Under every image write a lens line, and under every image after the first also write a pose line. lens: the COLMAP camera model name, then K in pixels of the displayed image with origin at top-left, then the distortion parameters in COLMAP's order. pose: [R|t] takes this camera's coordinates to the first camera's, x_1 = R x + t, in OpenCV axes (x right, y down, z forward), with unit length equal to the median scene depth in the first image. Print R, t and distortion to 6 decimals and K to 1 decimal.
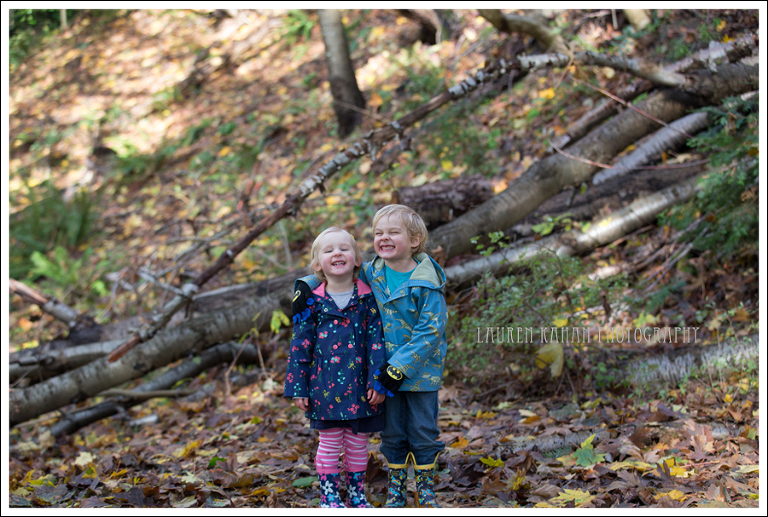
lens RADIAL K [[1719.0, 0, 384.0], [0, 1719.0, 258.5], [0, 0, 1]] dist [-0.186956, -0.612606]
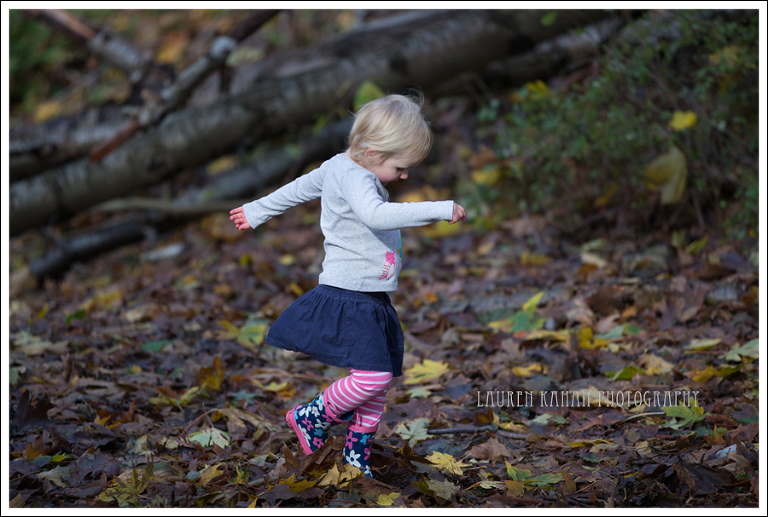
lens RADIAL K [[4355.6, 0, 384.0], [0, 4355.6, 258.5], [0, 0, 1]] dist [1.734028, 12.448010]
pose [[0.976414, 0.018755, -0.215092, 0.273018], [0.003330, 0.994794, 0.101854, -0.063830], [0.215883, -0.100168, 0.971268, -0.519620]]
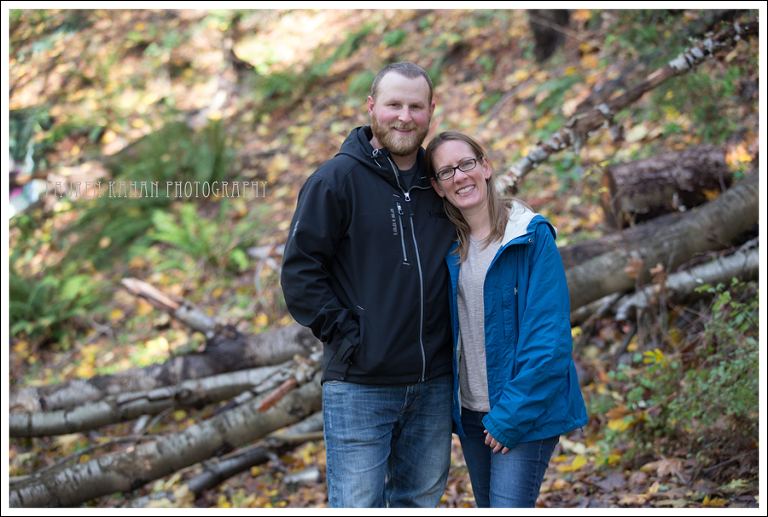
lens RADIAL K [[2205.7, 0, 384.0], [0, 2205.7, 258.5], [0, 0, 1]] dist [-0.061659, -0.149687]
pose [[0.995280, -0.009257, -0.096597, 0.003055], [0.013374, 0.999026, 0.042059, -0.052941], [0.096114, -0.043152, 0.994435, -0.050649]]
